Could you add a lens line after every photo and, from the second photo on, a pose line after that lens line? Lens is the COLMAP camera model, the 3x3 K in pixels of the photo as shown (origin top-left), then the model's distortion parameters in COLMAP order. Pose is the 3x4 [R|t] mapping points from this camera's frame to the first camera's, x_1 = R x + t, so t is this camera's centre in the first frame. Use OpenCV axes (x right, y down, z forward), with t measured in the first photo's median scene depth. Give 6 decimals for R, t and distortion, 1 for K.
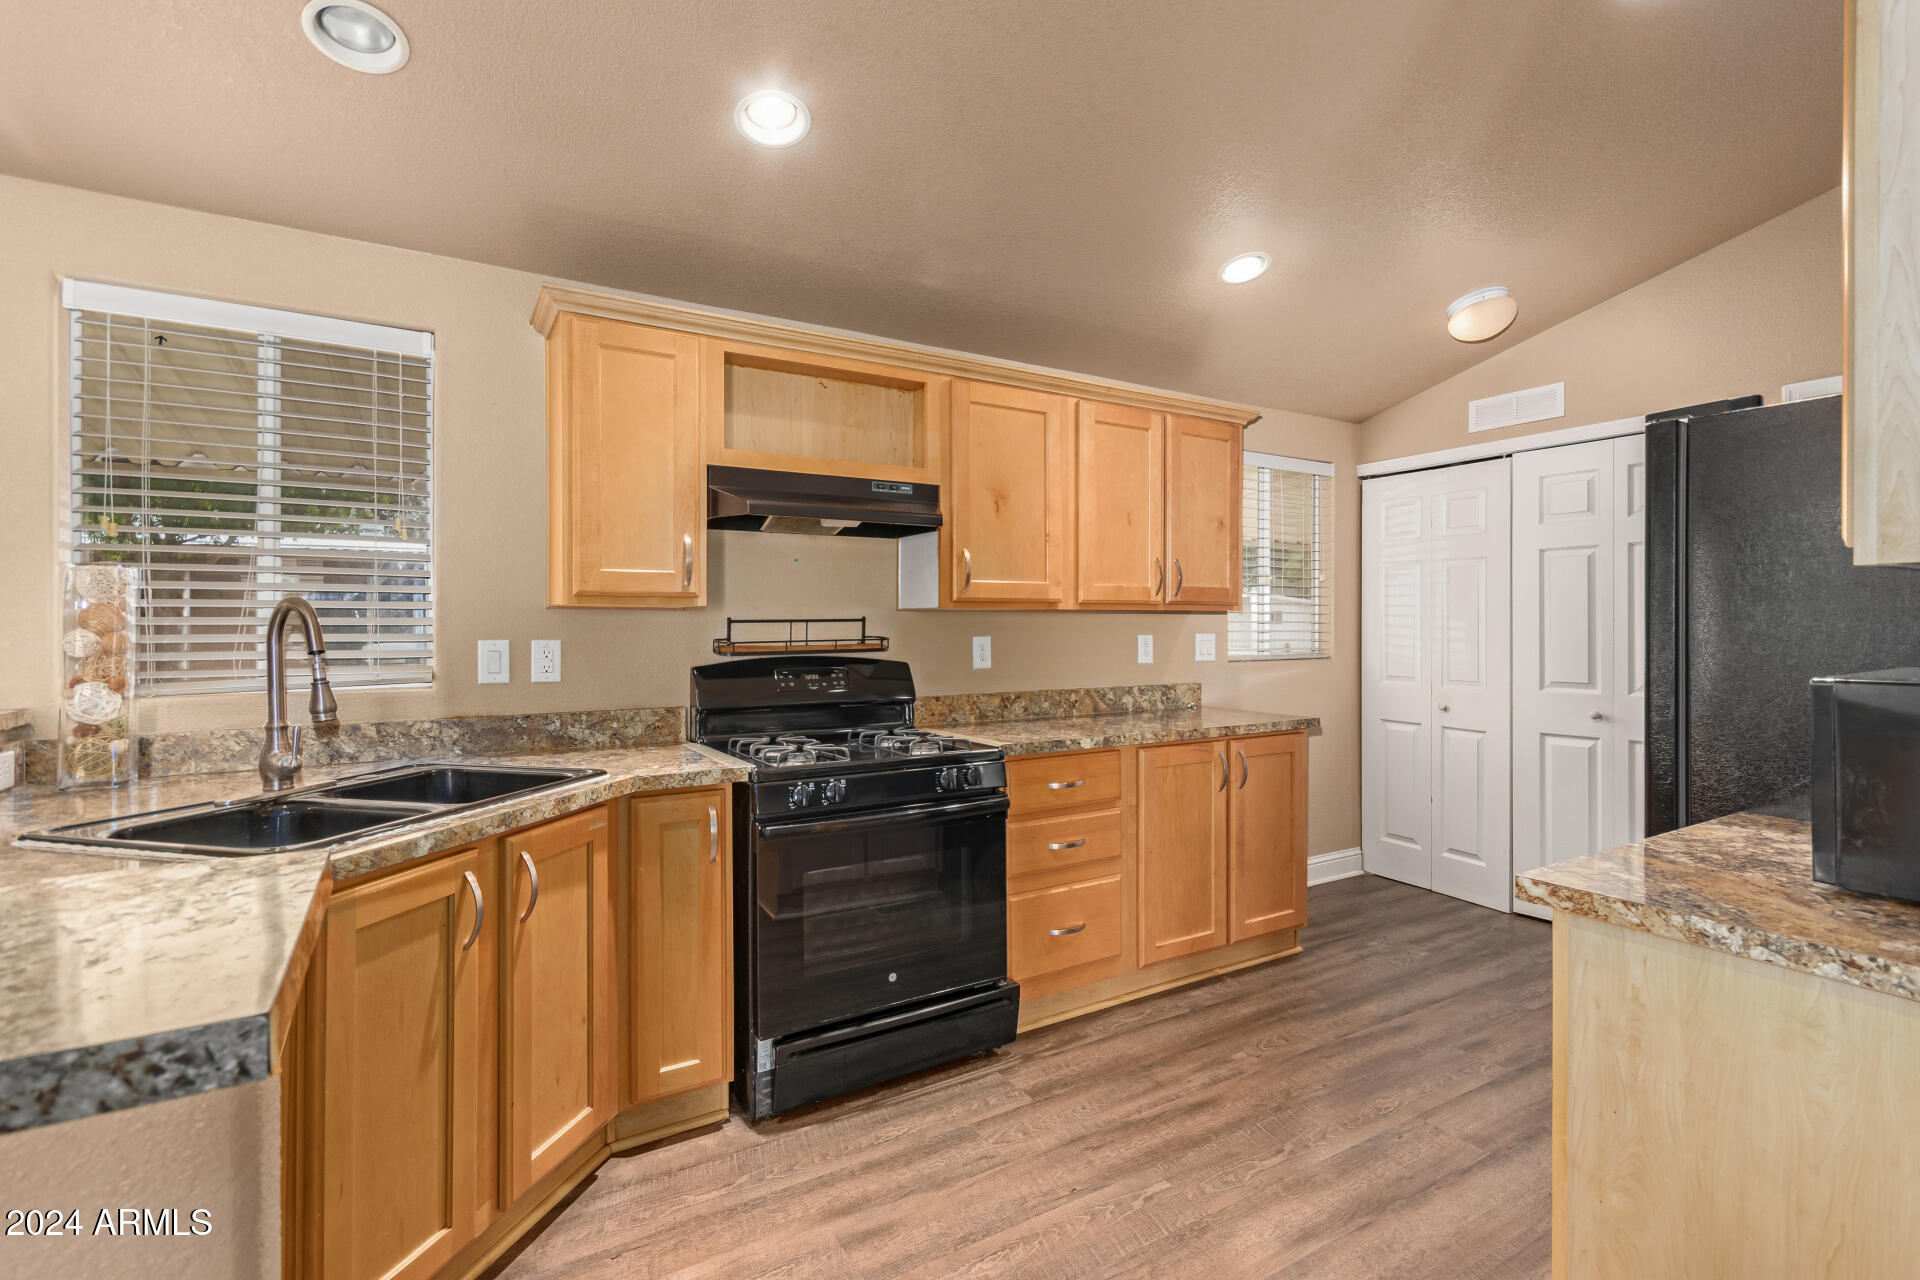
lens RADIAL K [[898.7, 0, 958.4], [0, 898.7, 624.7], [0, 0, 1]] dist [0.000360, -0.000218]
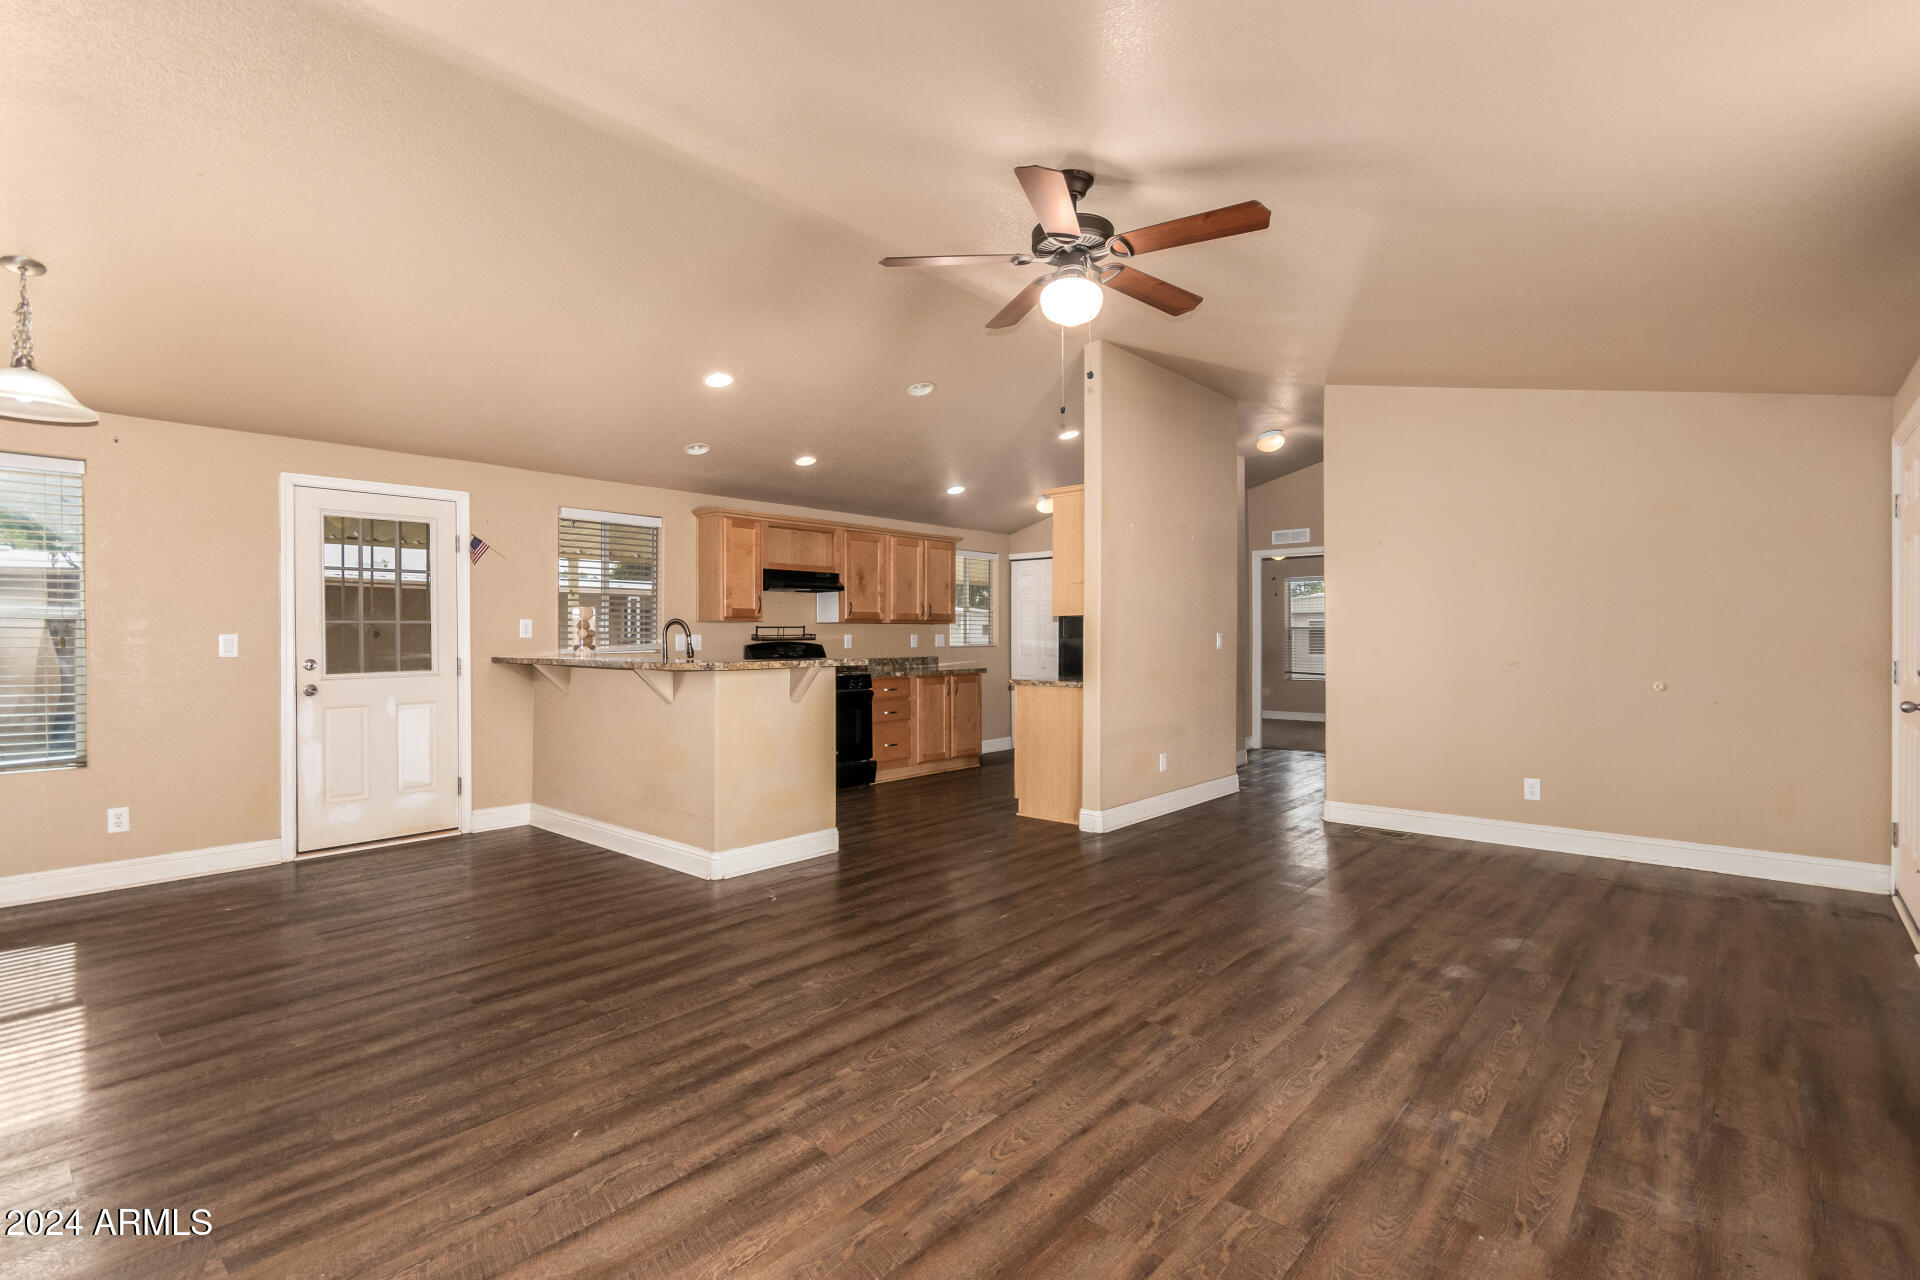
lens RADIAL K [[882.1, 0, 962.0], [0, 882.1, 652.1], [0, 0, 1]] dist [0.004350, 0.000349]
pose [[0.951958, -0.006595, 0.306158, -0.462018], [0.001270, 0.999845, 0.017587, 0.022952], [-0.306226, -0.016354, 0.951818, -1.485439]]
